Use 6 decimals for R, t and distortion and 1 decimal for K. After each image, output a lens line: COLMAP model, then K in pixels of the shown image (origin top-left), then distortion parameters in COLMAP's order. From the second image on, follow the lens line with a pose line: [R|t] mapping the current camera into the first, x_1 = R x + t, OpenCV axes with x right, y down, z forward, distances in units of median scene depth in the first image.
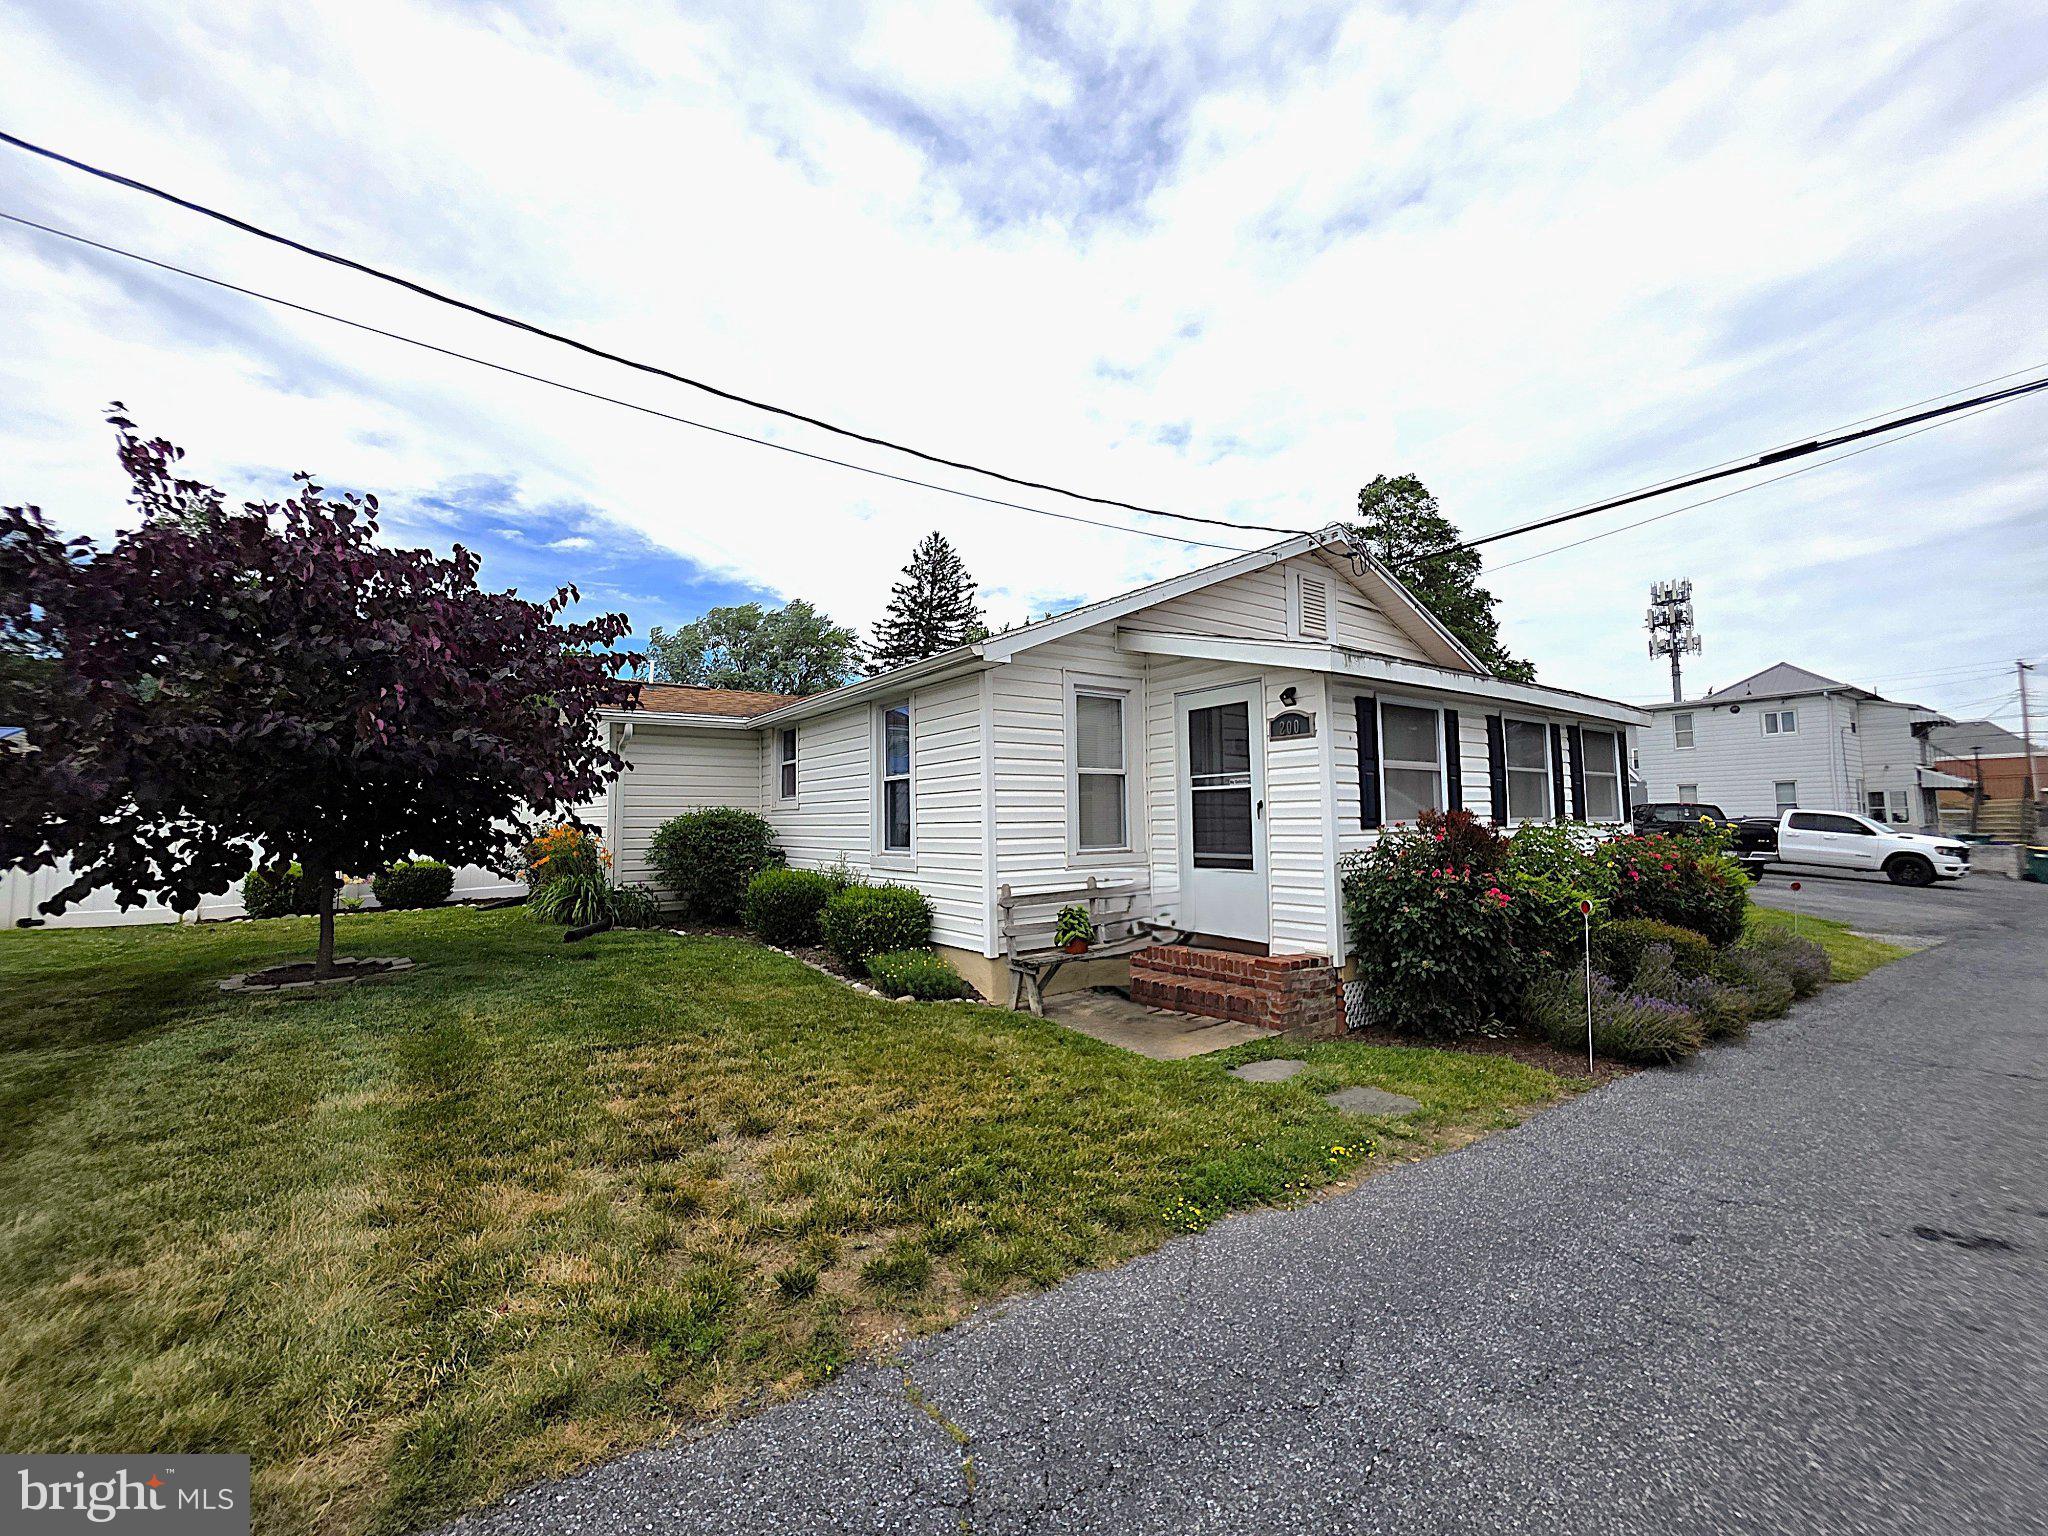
lens RADIAL K [[822.1, 0, 1024.0], [0, 822.1, 768.0], [0, 0, 1]] dist [0.000617, 0.000057]
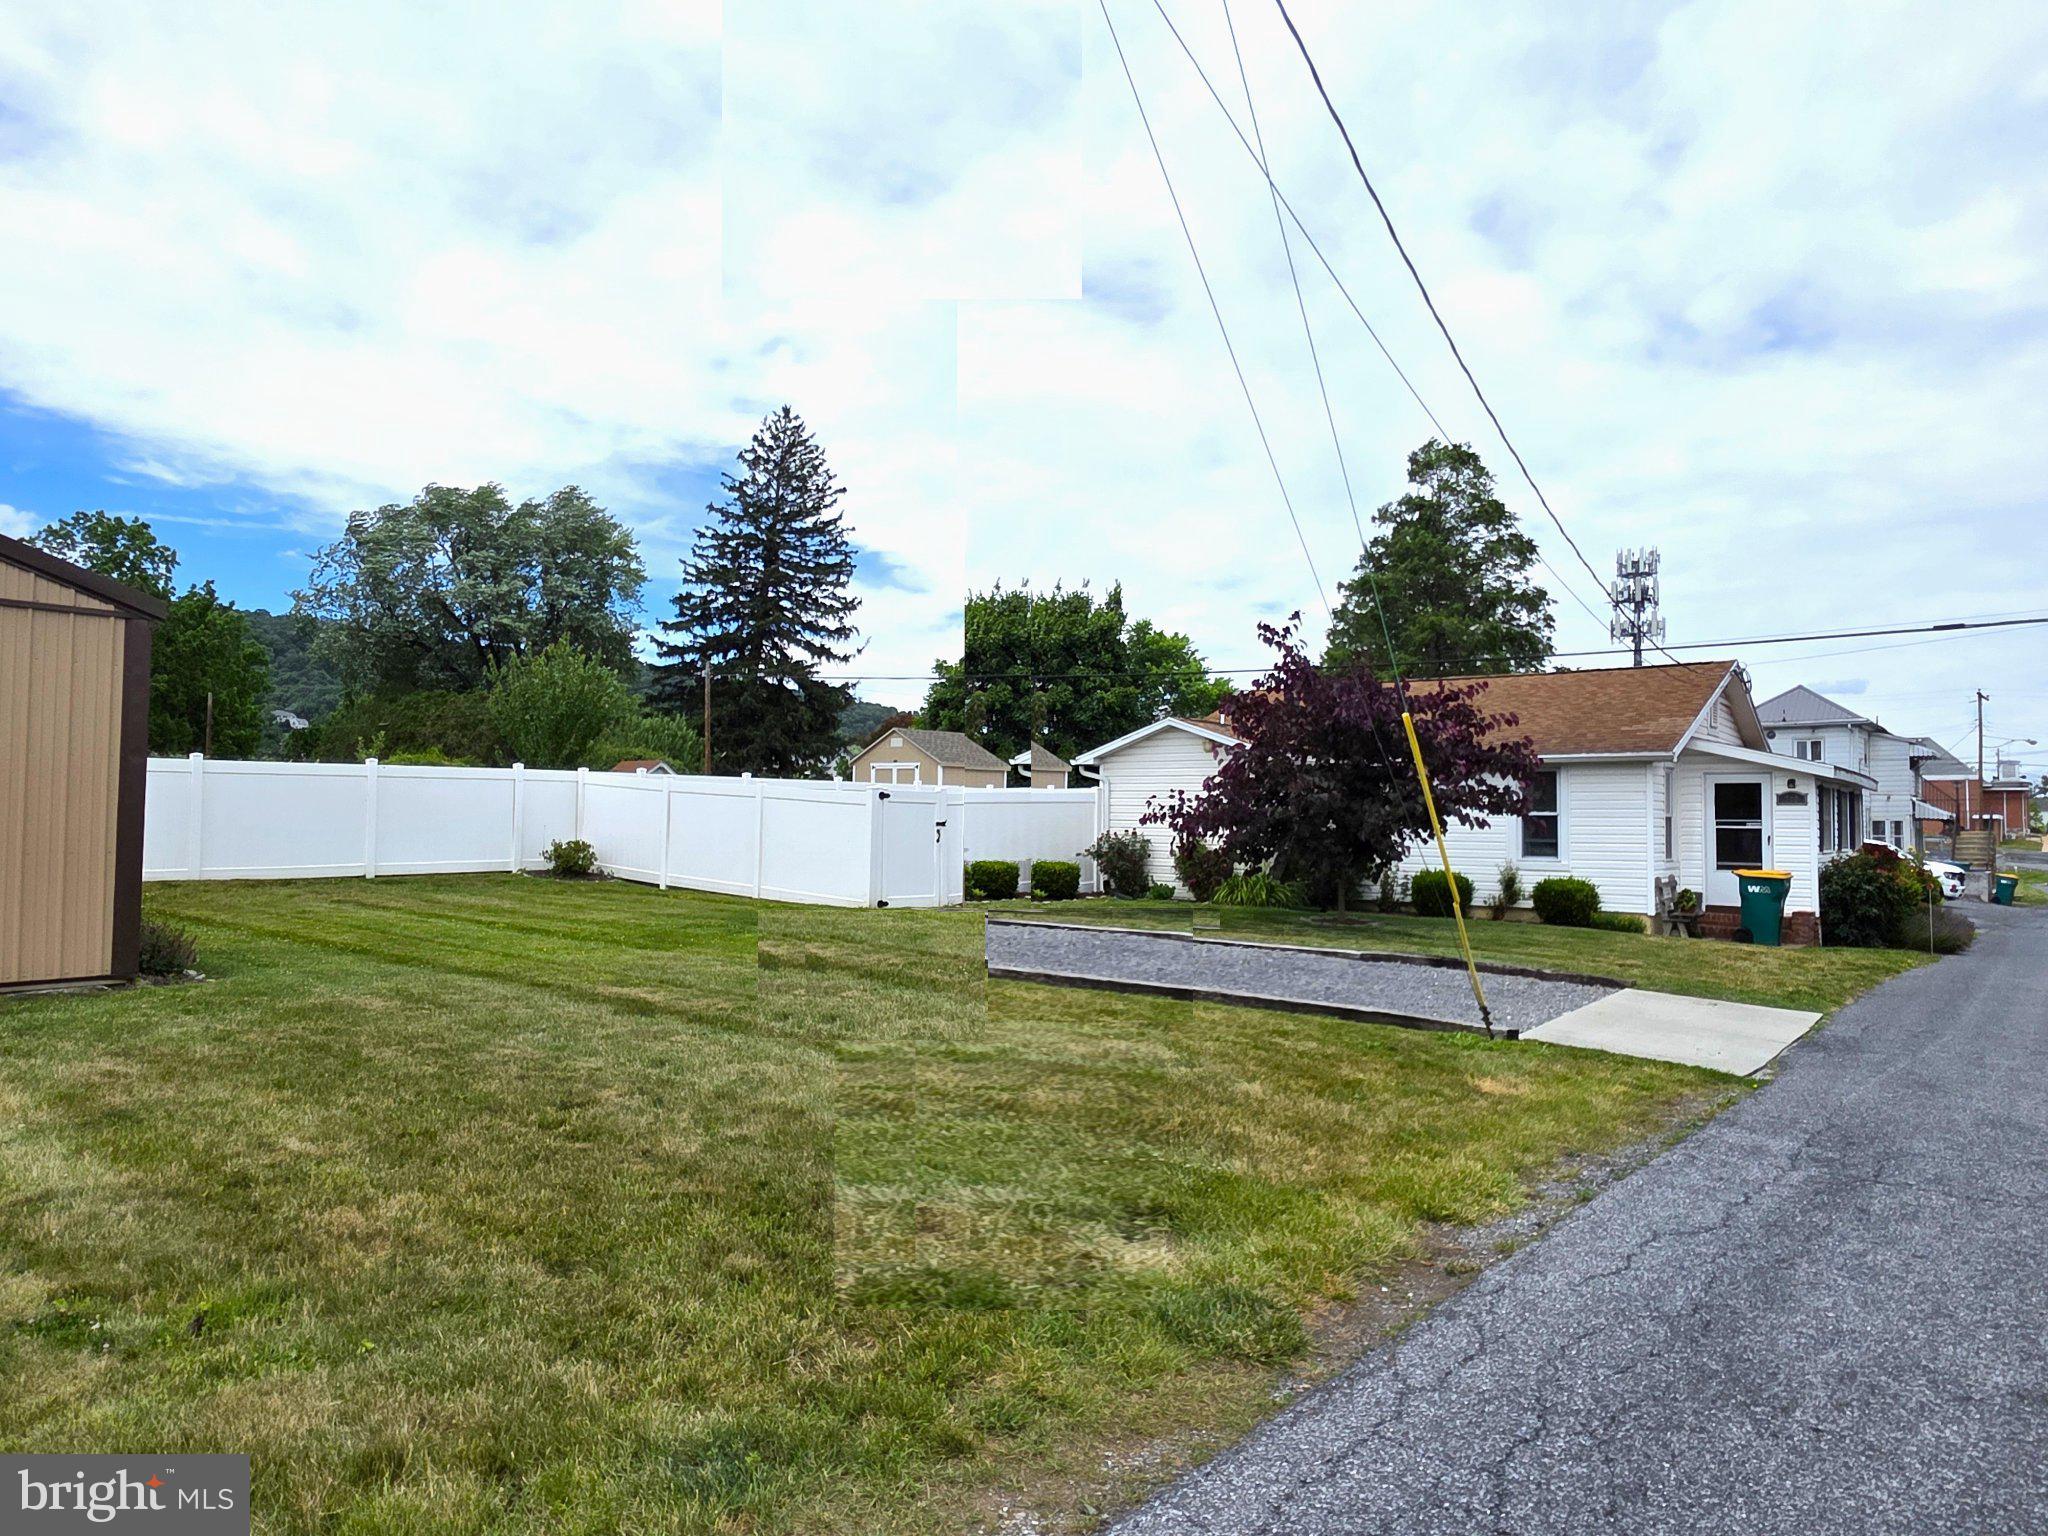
lens RADIAL K [[1297.0, 0, 1043.5], [0, 1297.0, 776.4], [0, 0, 1]] dist [0.001901, -0.001056]
pose [[0.960942, 0.034731, 0.274563, -0.367651], [-0.042494, 0.998846, 0.022373, -0.015853], [-0.273469, -0.033167, 0.961309, -0.245635]]
